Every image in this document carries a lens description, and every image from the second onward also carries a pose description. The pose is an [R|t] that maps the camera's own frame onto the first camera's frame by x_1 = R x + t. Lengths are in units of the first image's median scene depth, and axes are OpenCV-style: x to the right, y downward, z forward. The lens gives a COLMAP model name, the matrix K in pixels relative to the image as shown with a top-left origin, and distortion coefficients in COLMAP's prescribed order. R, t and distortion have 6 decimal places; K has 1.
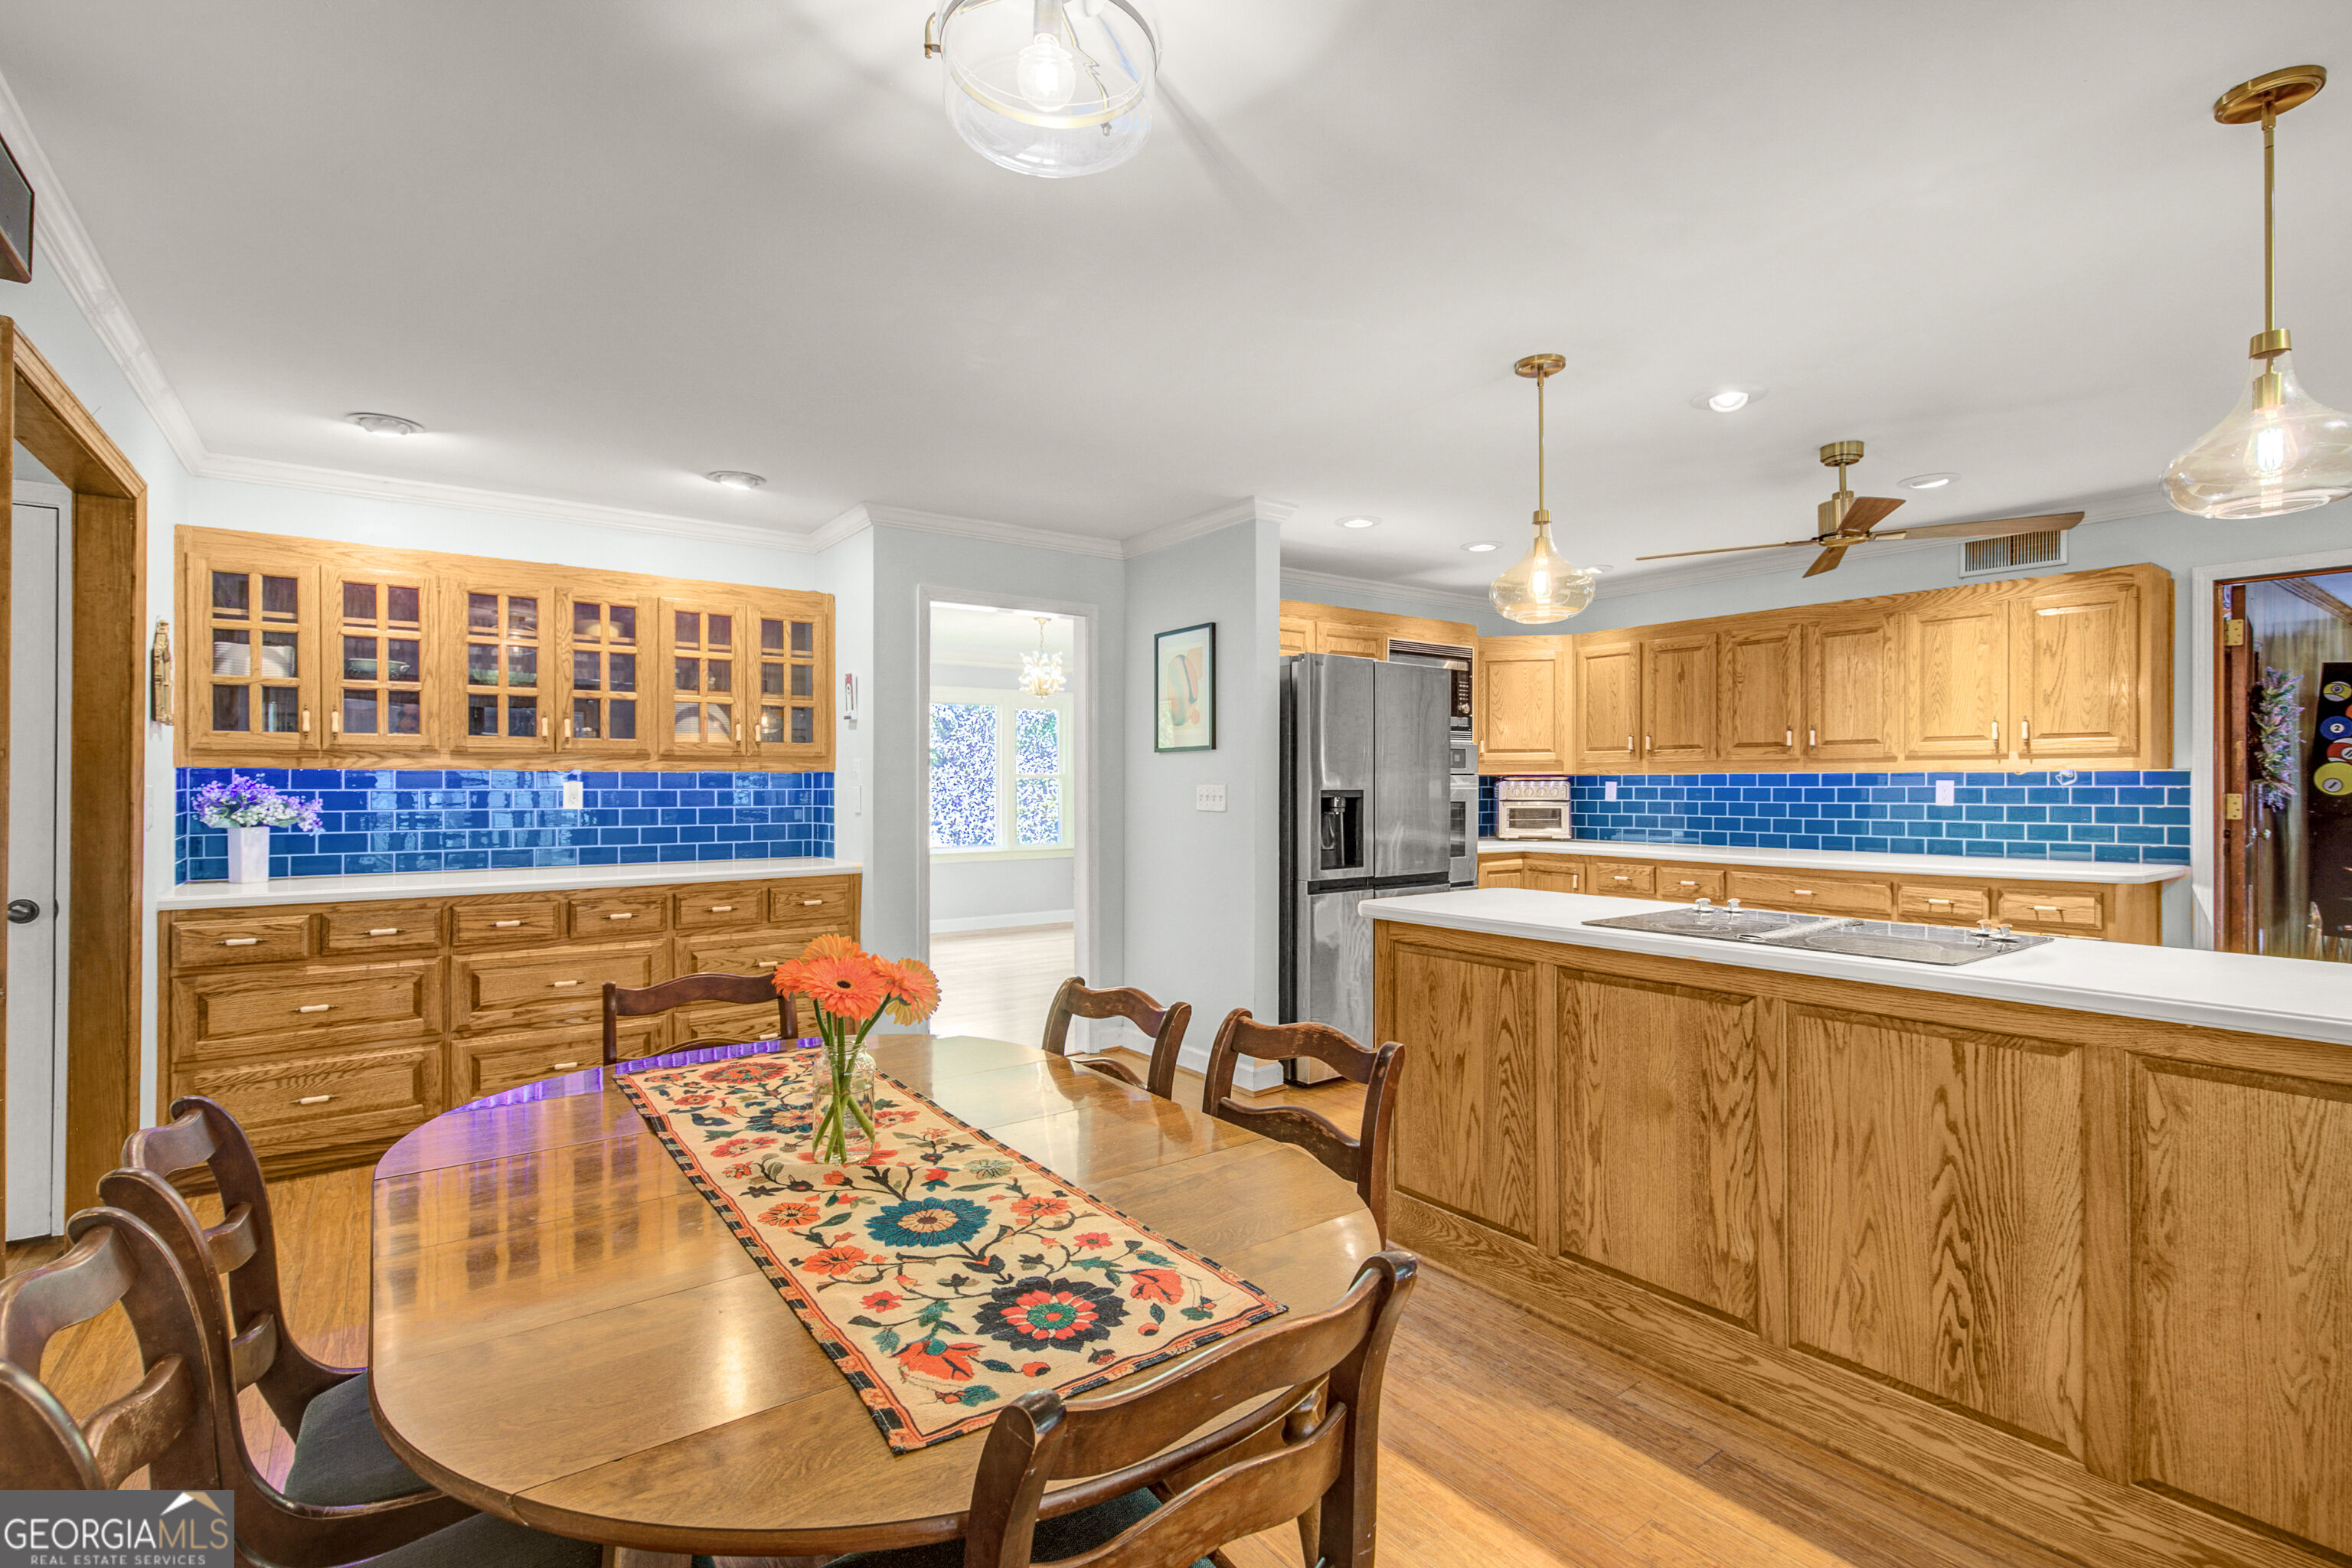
lens RADIAL K [[1083.3, 0, 1202.5], [0, 1083.3, 784.5], [0, 0, 1]] dist [0.001817, -0.000611]
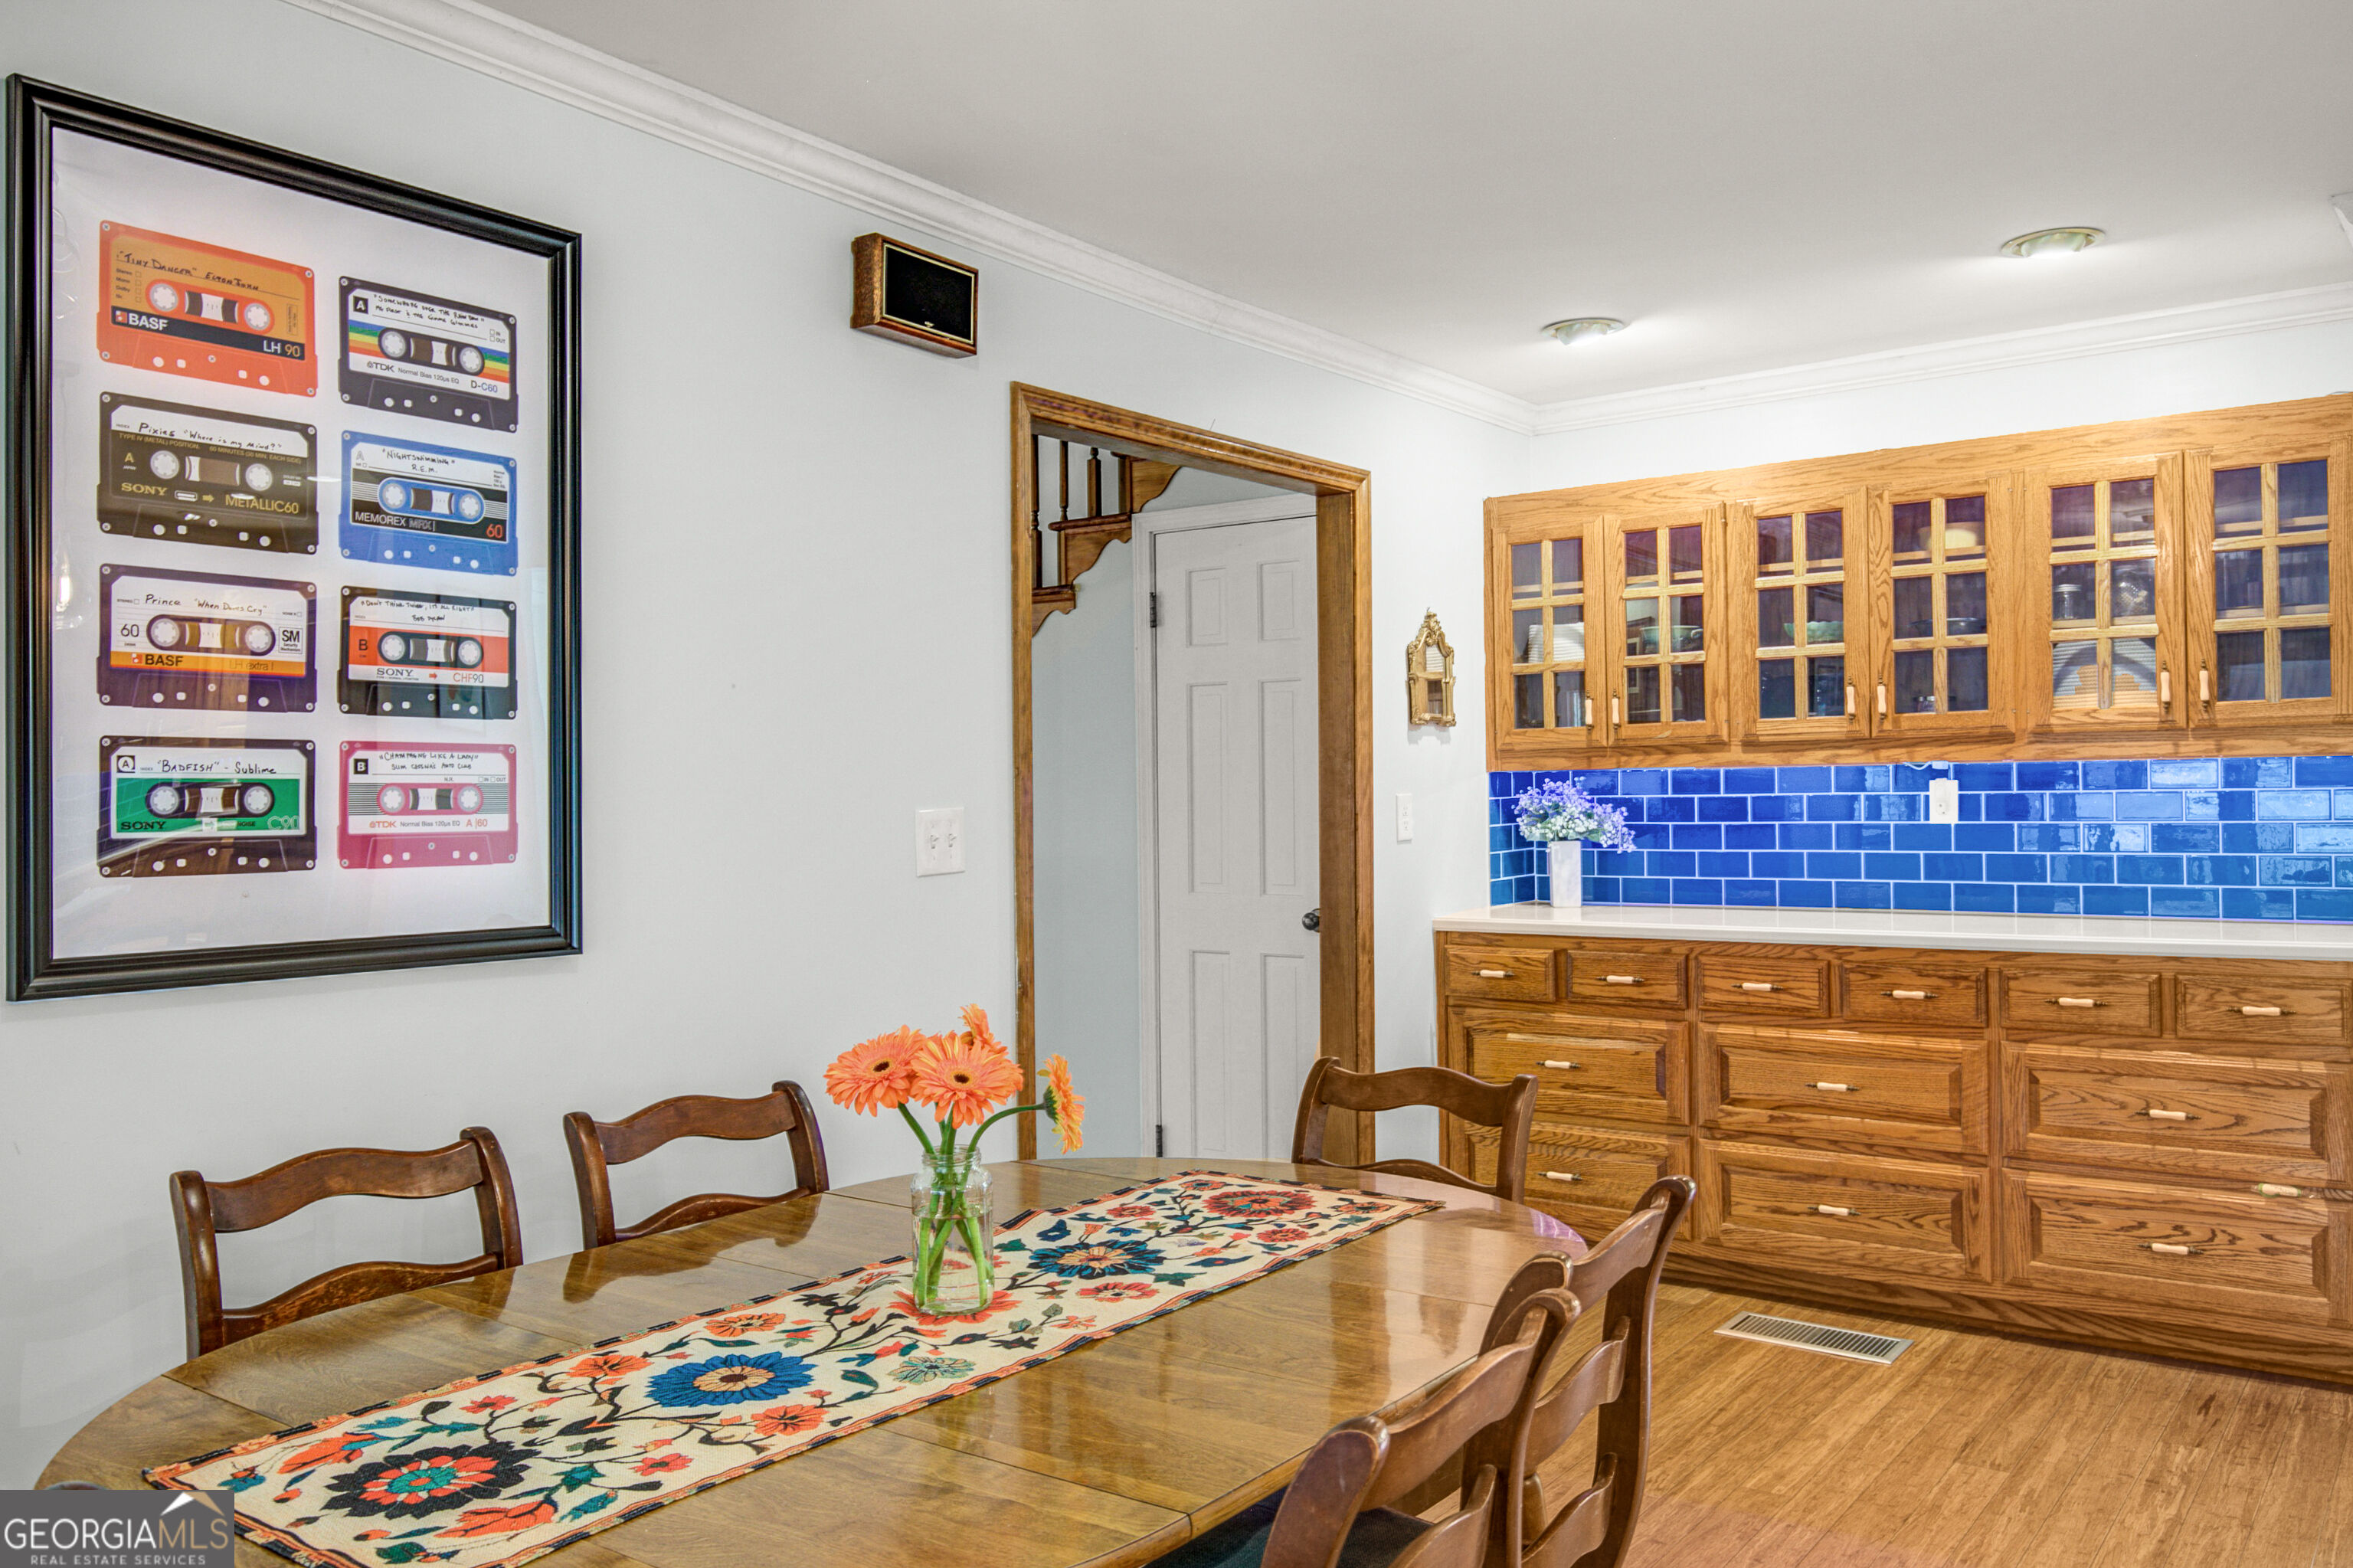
lens RADIAL K [[1769.5, 0, 1182.6], [0, 1769.5, 793.9], [0, 0, 1]] dist [0.005105, -0.000991]
pose [[0.285349, -0.004812, -0.958412, 0.366421], [0.015714, 0.999876, -0.000341, -0.001594], [0.958295, -0.014964, 0.285389, 0.337141]]
